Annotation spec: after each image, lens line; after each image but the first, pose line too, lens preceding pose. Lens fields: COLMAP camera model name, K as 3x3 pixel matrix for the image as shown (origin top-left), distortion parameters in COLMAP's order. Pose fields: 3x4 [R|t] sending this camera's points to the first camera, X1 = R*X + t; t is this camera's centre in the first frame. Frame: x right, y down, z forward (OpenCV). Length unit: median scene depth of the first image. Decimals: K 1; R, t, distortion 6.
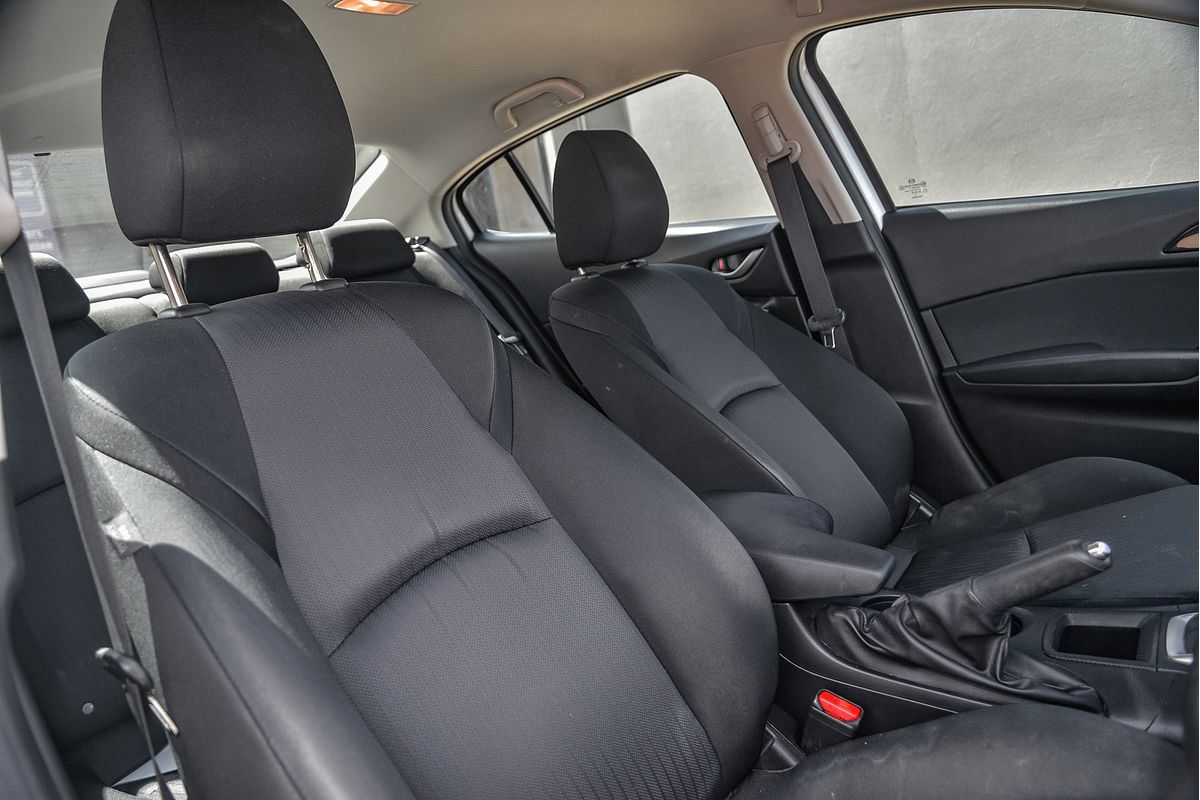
lens RADIAL K [[857.4, 0, 600.0], [0, 857.4, 400.0], [0, 0, 1]] dist [-0.048262, 0.007088]
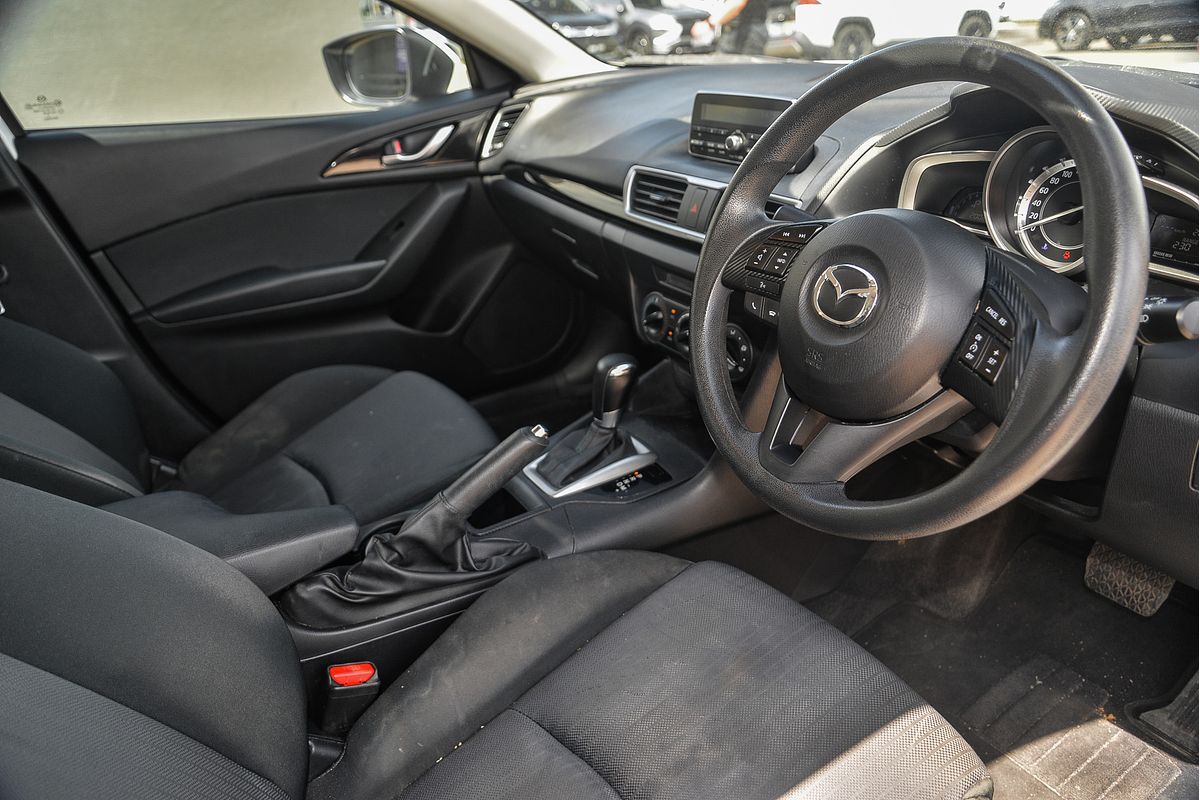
lens RADIAL K [[854.2, 0, 600.0], [0, 854.2, 400.0], [0, 0, 1]] dist [-0.058789, 0.000420]
pose [[0.362326, -0.250891, 0.897649, -0.287026], [0.160165, 0.965523, 0.205213, -0.063636], [-0.918187, 0.069418, 0.390018, 0.252420]]
